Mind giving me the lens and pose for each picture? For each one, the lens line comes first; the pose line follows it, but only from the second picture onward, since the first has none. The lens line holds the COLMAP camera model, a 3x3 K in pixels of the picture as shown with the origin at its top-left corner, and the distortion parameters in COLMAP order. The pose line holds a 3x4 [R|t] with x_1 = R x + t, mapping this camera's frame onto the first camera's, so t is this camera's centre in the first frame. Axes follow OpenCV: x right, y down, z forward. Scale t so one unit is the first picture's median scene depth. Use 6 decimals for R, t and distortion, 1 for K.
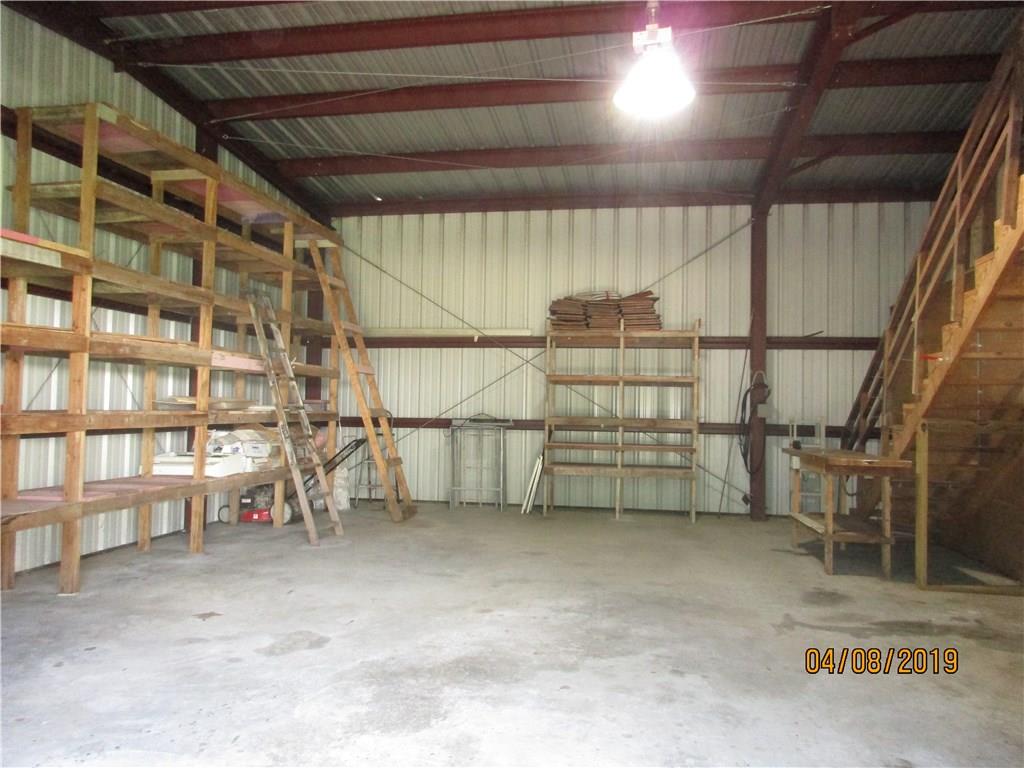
lens RADIAL K [[770.5, 0, 507.0], [0, 770.5, 384.4], [0, 0, 1]] dist [0.019186, -0.002094]
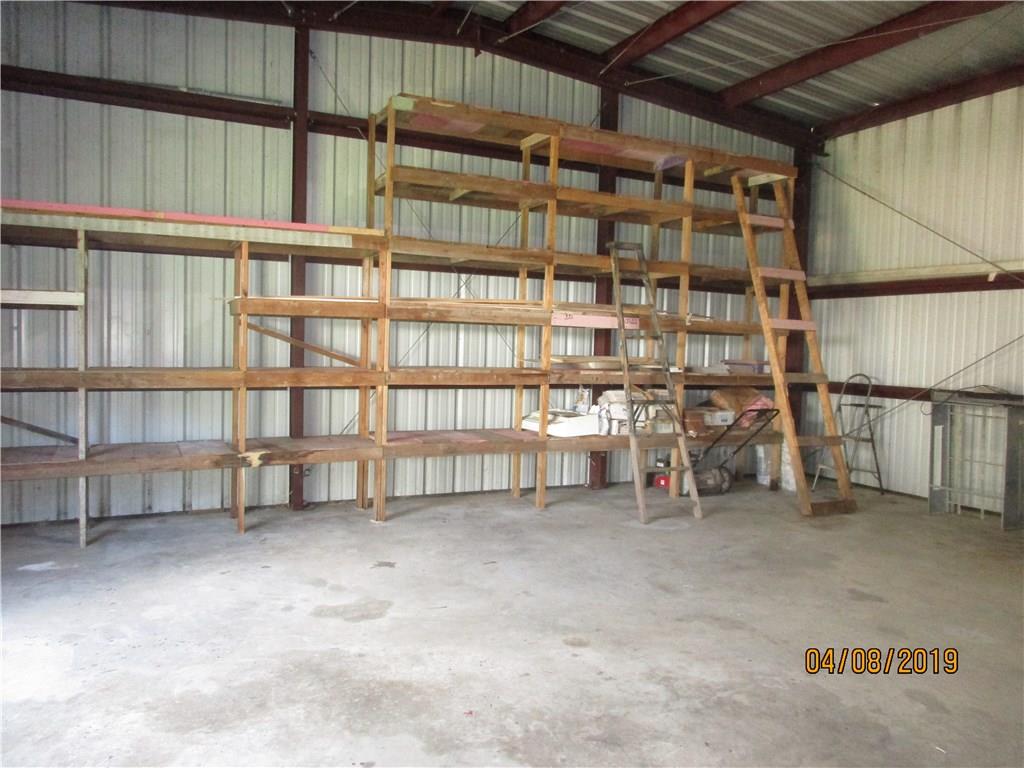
lens RADIAL K [[770.5, 0, 511.5], [0, 770.5, 380.0], [0, 0, 1]] dist [0.019186, -0.002094]
pose [[0.608924, 0.043430, -0.792039, 0.588041], [0.002132, 0.998407, 0.056384, -0.016265], [0.793226, -0.036022, 0.607861, 0.534969]]
